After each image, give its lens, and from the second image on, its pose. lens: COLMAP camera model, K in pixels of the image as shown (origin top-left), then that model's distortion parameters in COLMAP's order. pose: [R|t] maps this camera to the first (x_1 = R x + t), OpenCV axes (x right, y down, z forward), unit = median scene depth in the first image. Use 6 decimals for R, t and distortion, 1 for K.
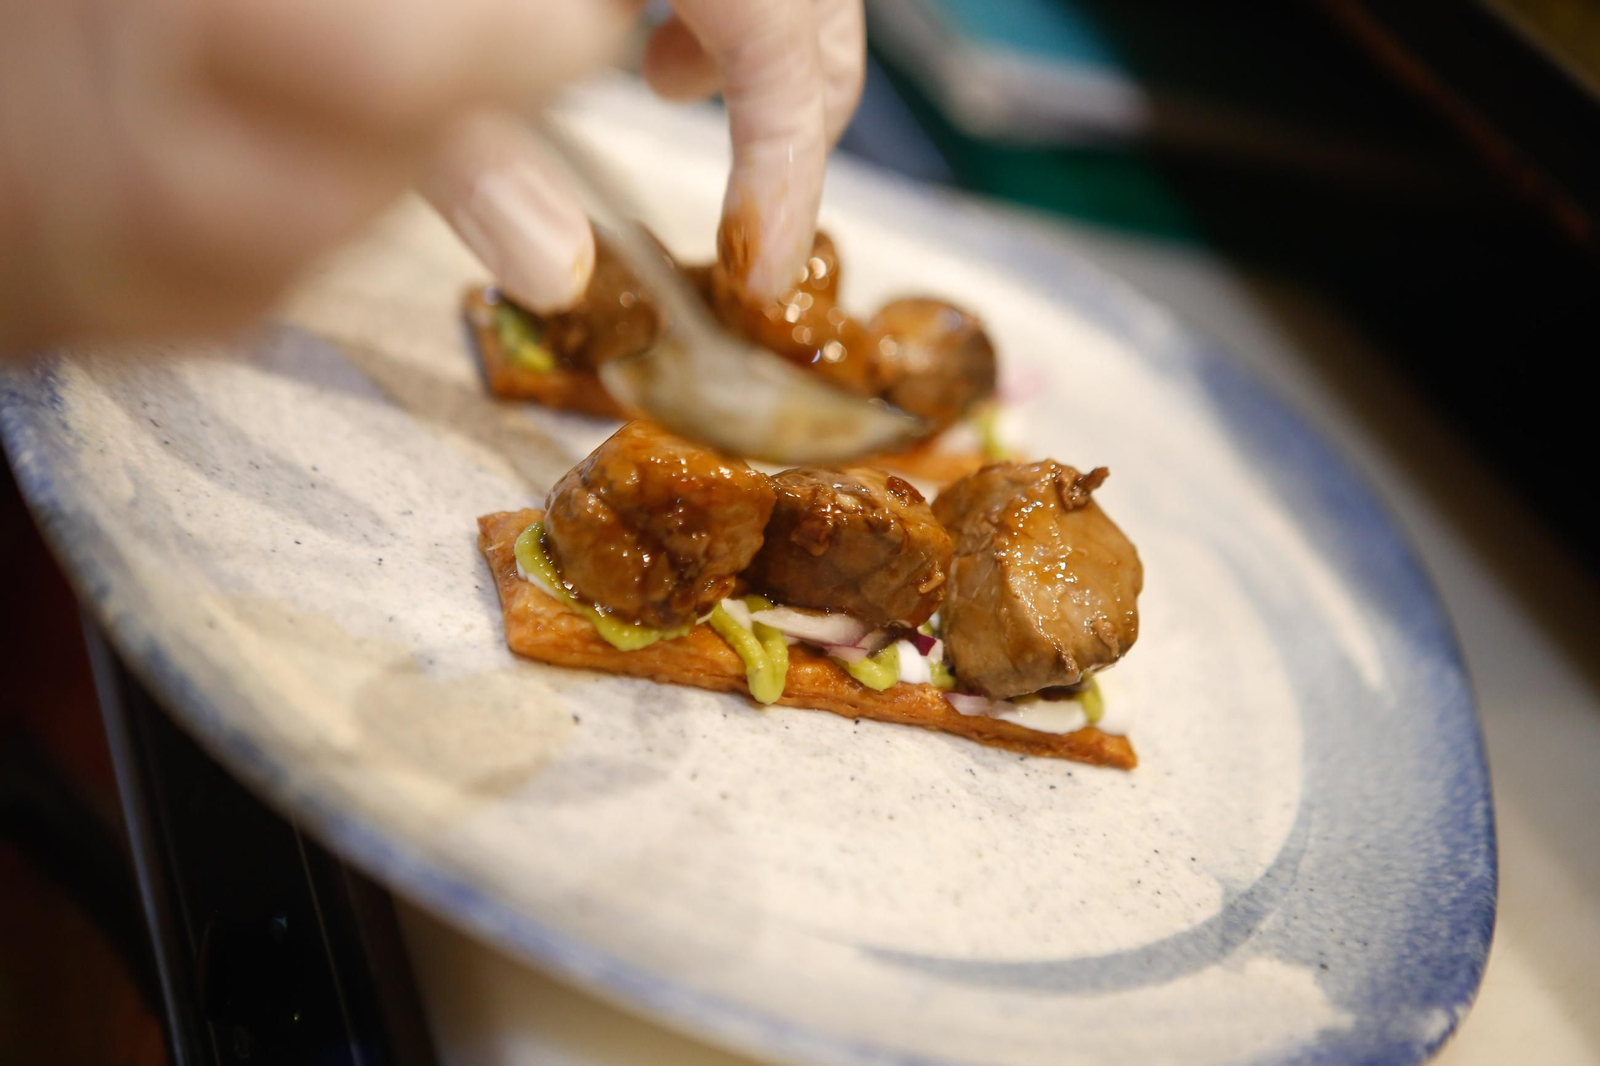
lens RADIAL K [[3319.6, 0, 800.5], [0, 3319.6, 531.1], [0, 0, 1]] dist [0.471226, 0.000000]
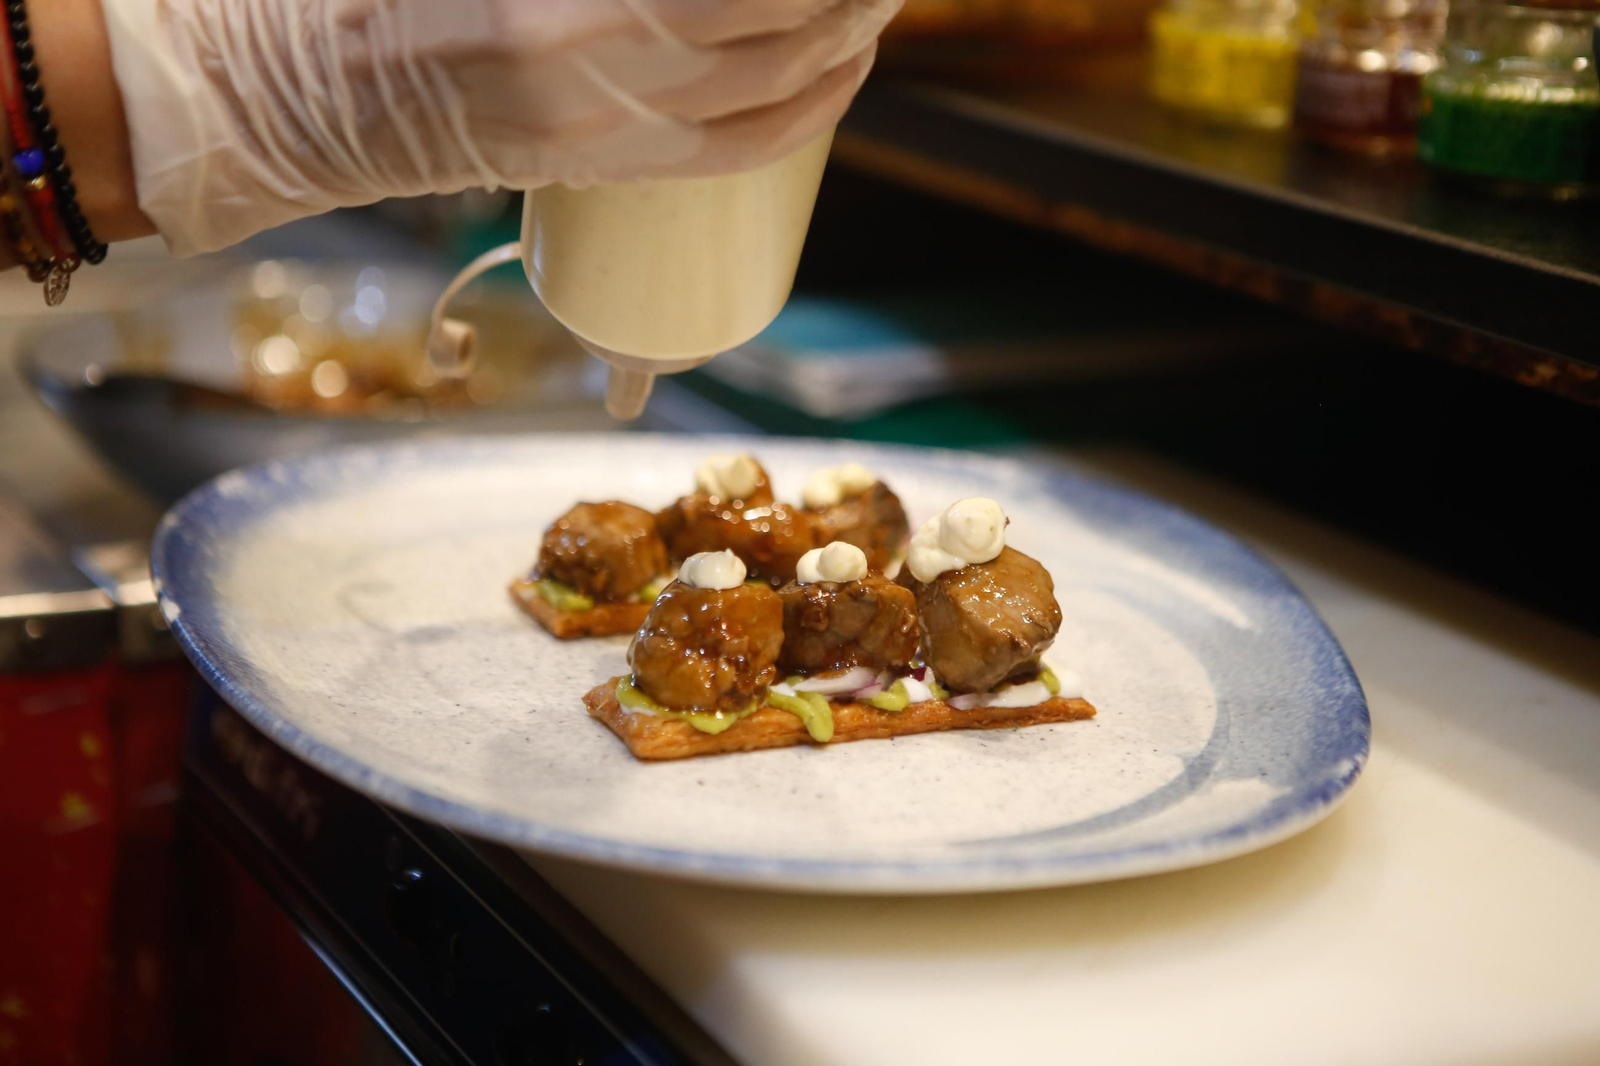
lens RADIAL K [[3319.6, 0, 799.8], [0, 3319.6, 534.3], [0, 0, 1]] dist [0.471226, 0.000000]
pose [[0.942265, -0.329734, 0.058414, -0.071646], [0.334849, 0.929615, -0.153921, 0.178534], [-0.003550, 0.164595, 0.986355, -0.369631]]
